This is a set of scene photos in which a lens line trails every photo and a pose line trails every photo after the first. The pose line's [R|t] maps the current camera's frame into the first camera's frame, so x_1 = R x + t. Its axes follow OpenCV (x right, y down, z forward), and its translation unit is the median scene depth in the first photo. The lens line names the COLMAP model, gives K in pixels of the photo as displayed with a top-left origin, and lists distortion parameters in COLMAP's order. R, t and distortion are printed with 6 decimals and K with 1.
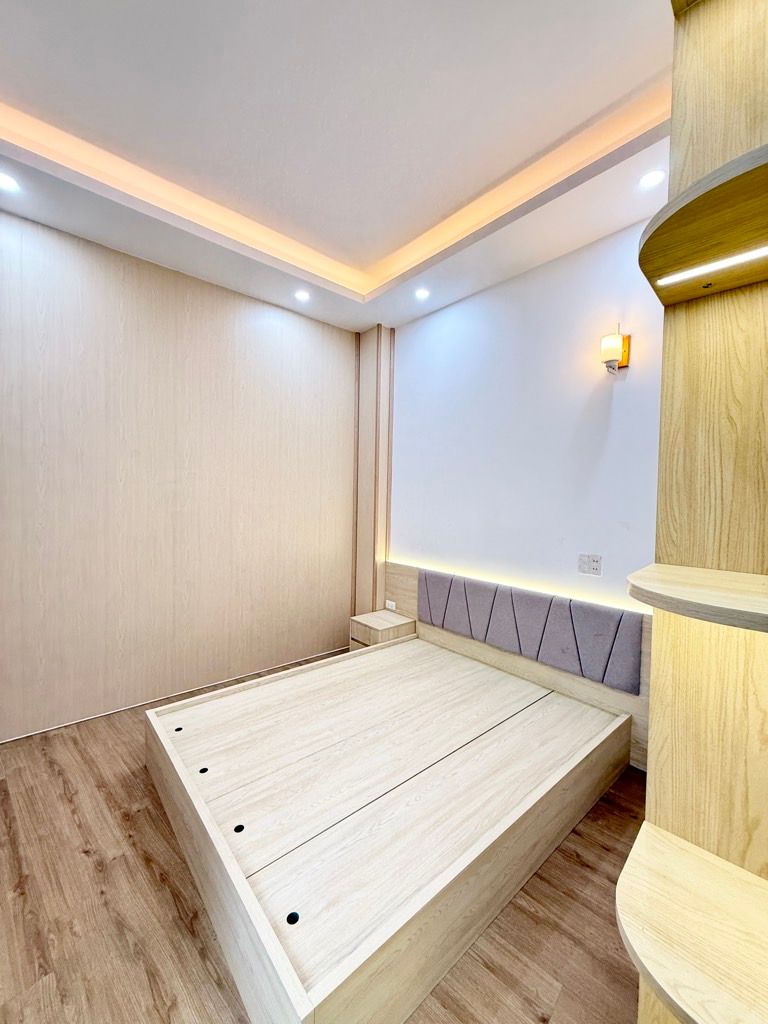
lens RADIAL K [[410.3, 0, 384.0], [0, 410.3, 512.0], [0, 0, 1]] dist [0.001257, 0.000028]
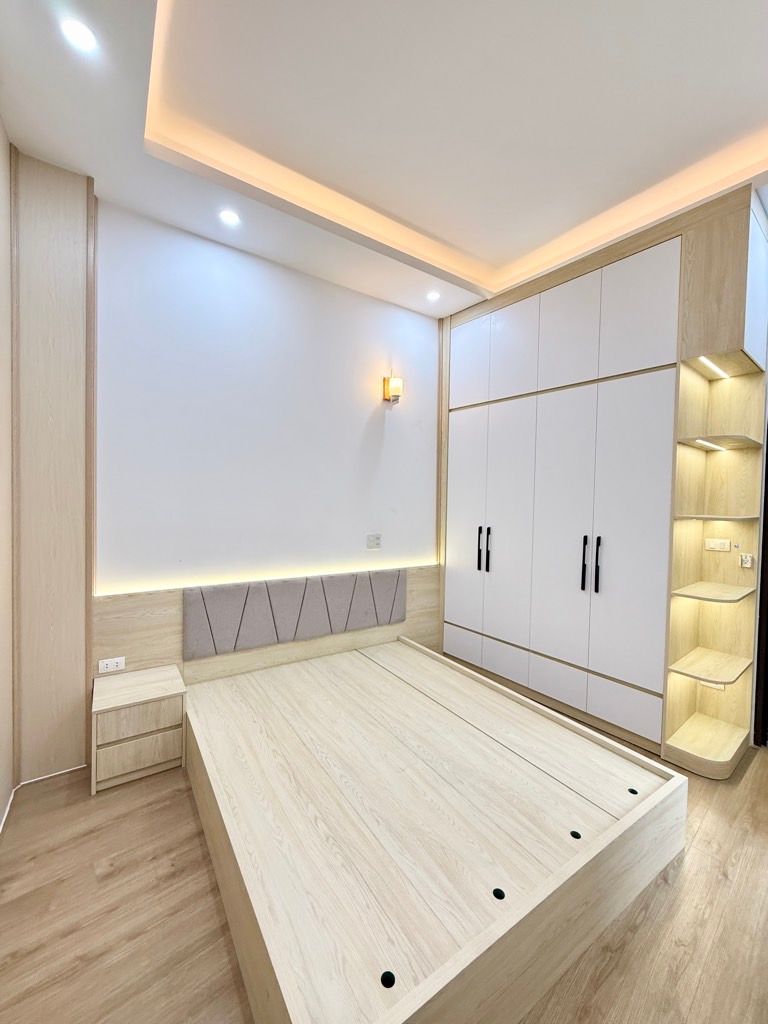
lens RADIAL K [[406.8, 0, 389.4], [0, 406.8, 511.2], [0, 0, 1]] dist [0.000483, -0.000095]
pose [[0.114194, -0.047692, 0.992313, -0.733504], [0.019039, 0.998769, 0.045811, -0.028349], [-0.993276, 0.013661, 0.114962, 0.728368]]
